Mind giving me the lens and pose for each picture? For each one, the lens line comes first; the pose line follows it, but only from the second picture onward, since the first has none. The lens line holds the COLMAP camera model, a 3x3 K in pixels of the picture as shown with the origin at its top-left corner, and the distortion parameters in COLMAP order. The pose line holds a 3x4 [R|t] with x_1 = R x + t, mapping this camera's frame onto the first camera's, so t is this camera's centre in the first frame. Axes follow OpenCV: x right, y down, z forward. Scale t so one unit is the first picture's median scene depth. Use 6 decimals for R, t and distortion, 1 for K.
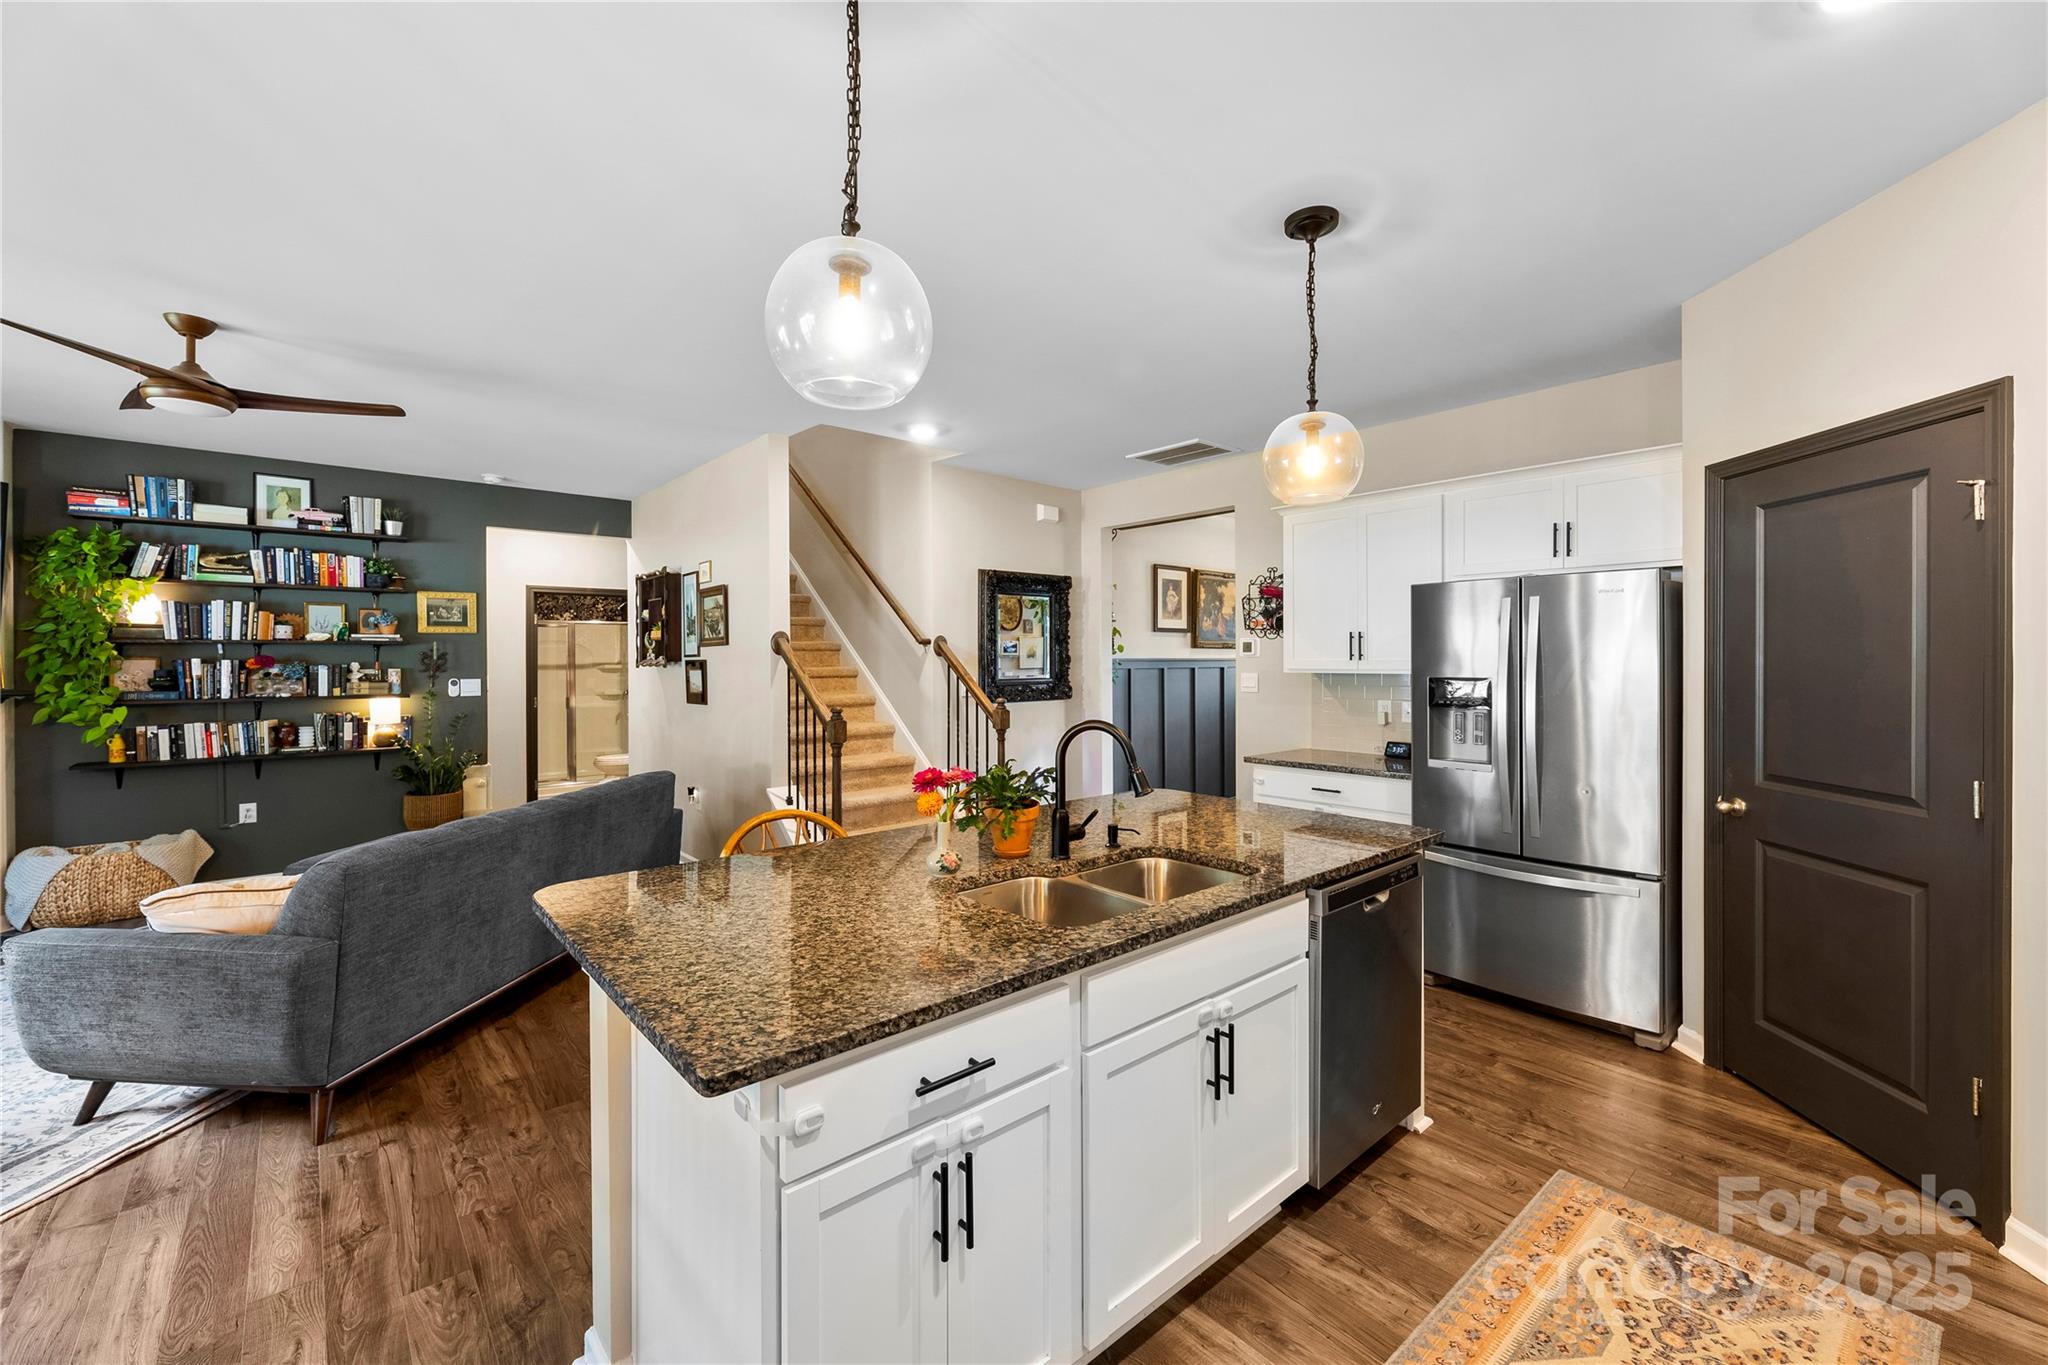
lens RADIAL K [[824.8, 0, 1026.6], [0, 824.8, 665.5], [0, 0, 1]] dist [0.001495, 0.000307]
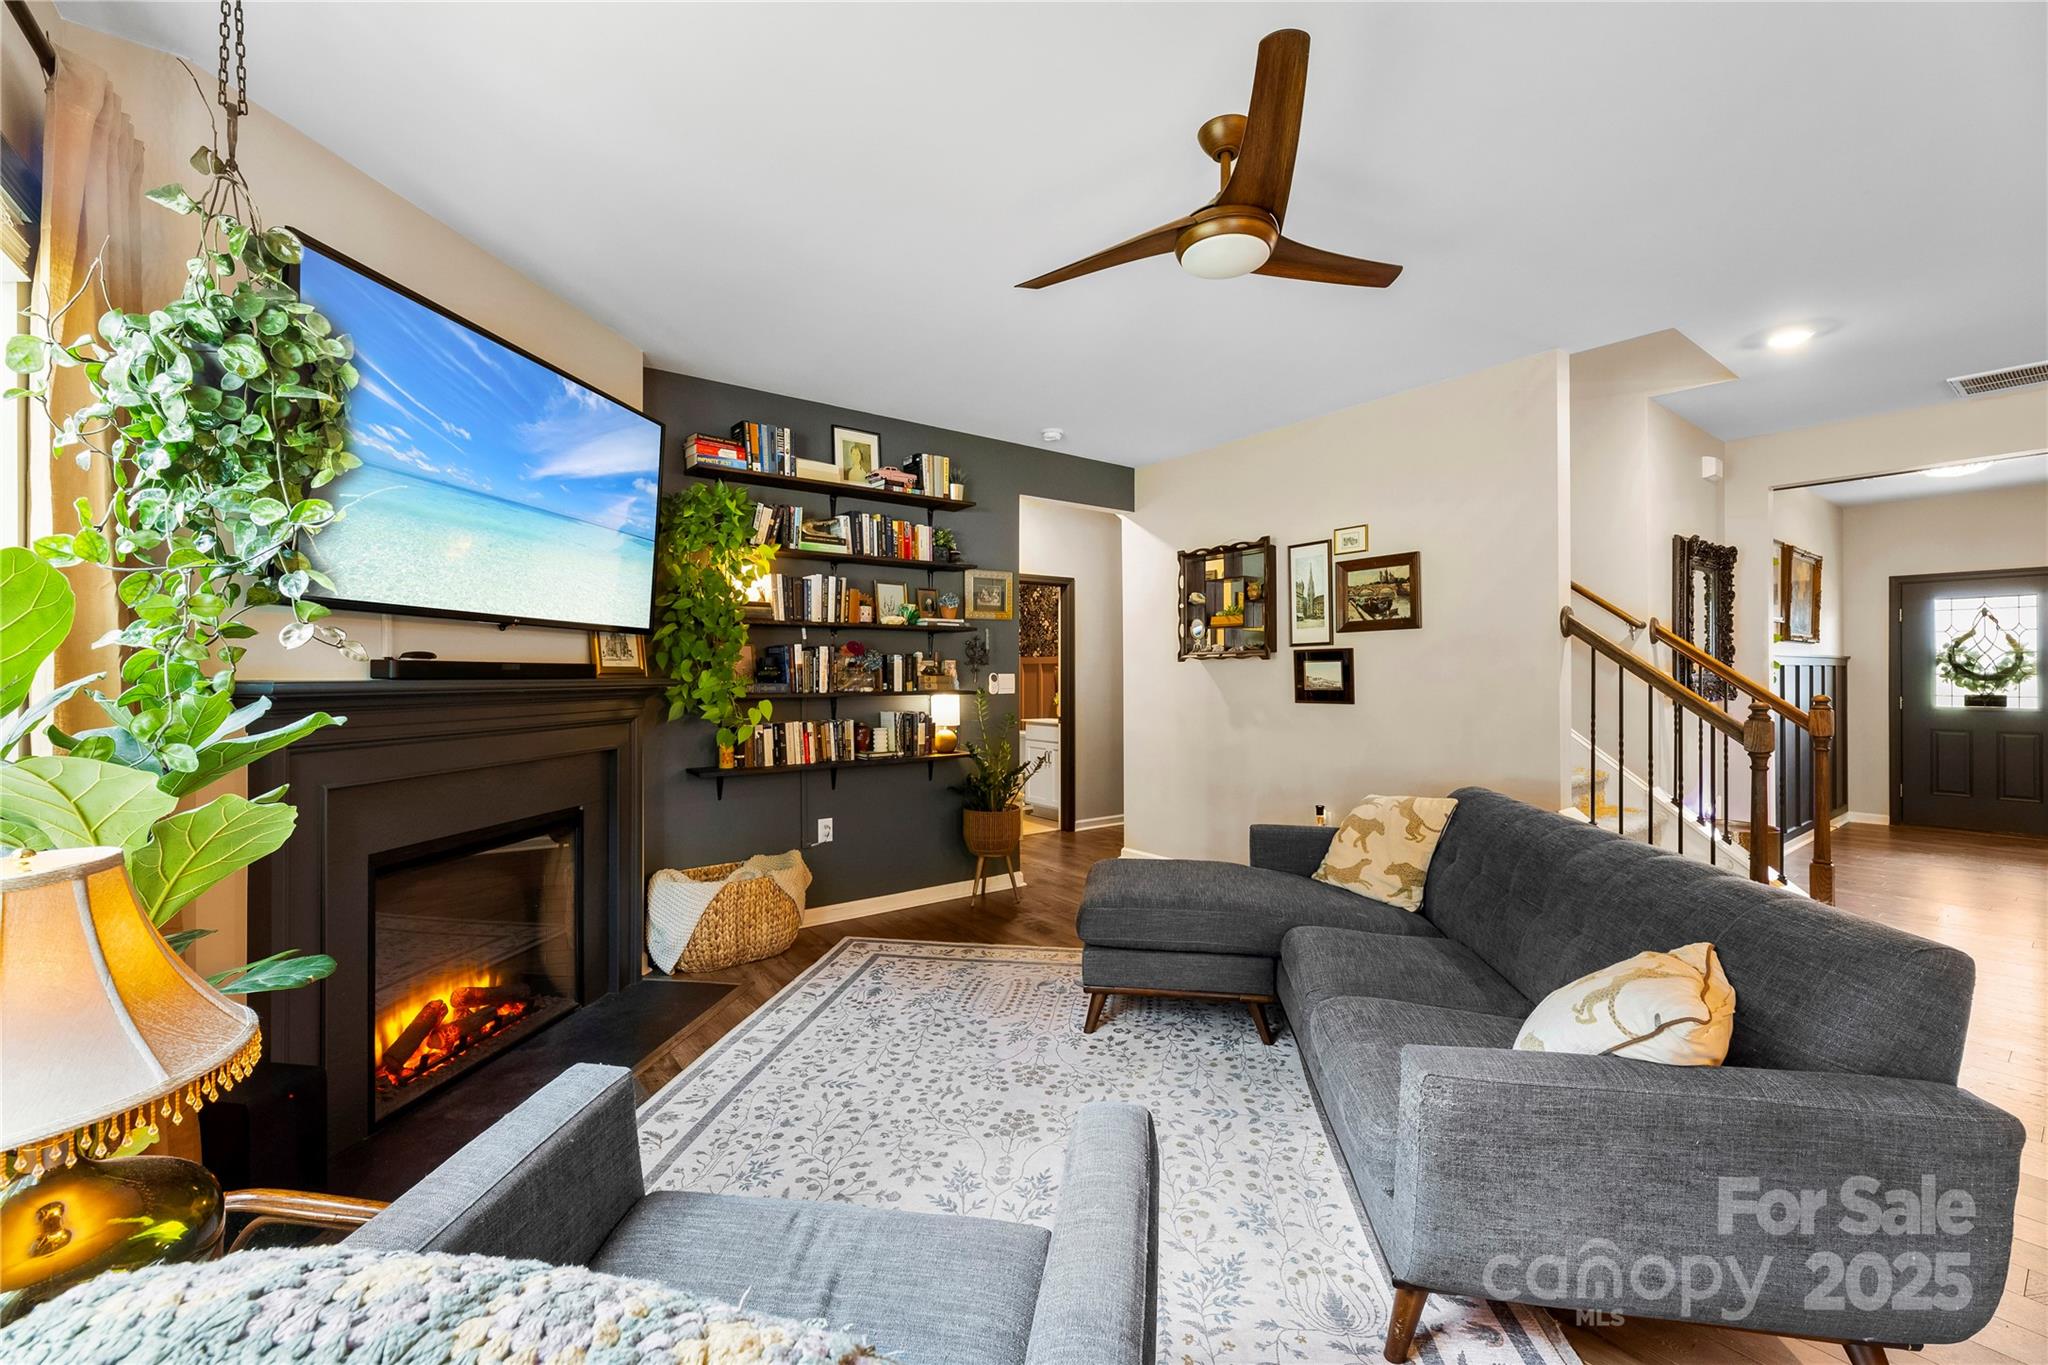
lens RADIAL K [[823.6, 0, 1019.6], [0, 823.6, 674.1], [0, 0, 1]] dist [0.000532, -0.000069]
pose [[0.996898, 0.001361, -0.078693, -0.681727], [-0.001810, 0.999983, -0.005630, 0.024766], [0.078684, 0.005755, 0.996883, 0.181767]]
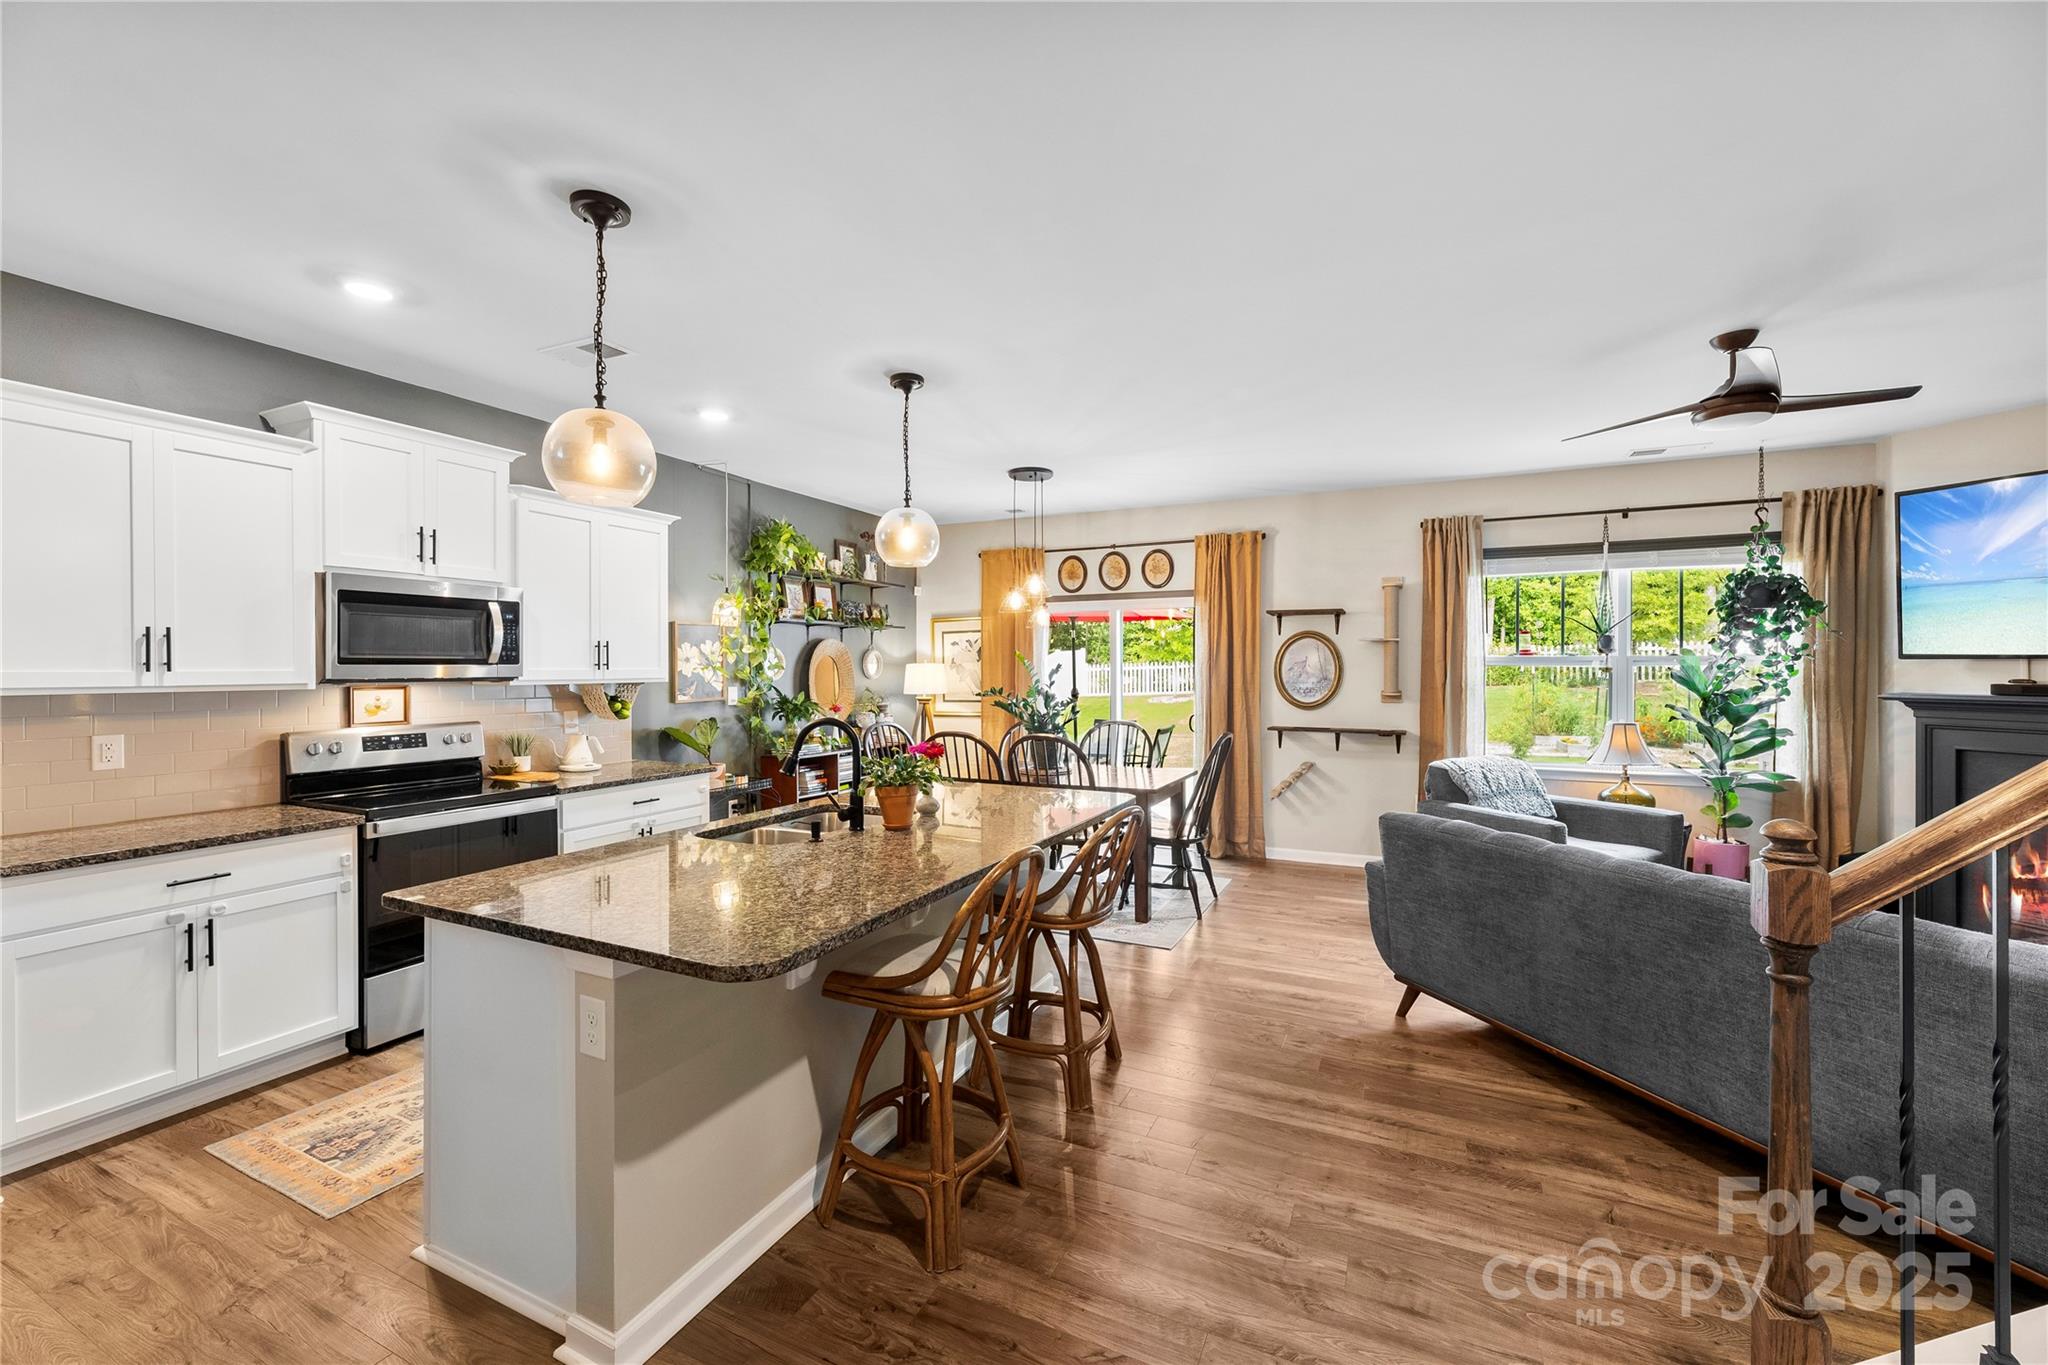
lens RADIAL K [[824.8, 0, 1026.6], [0, 824.8, 665.5], [0, 0, 1]] dist [0.001495, 0.000307]
pose [[-0.916072, 0.003269, -0.401001, 0.130478], [0.001456, 0.999987, 0.004825, -0.008176], [0.401011, 0.003837, -0.916065, 0.962407]]
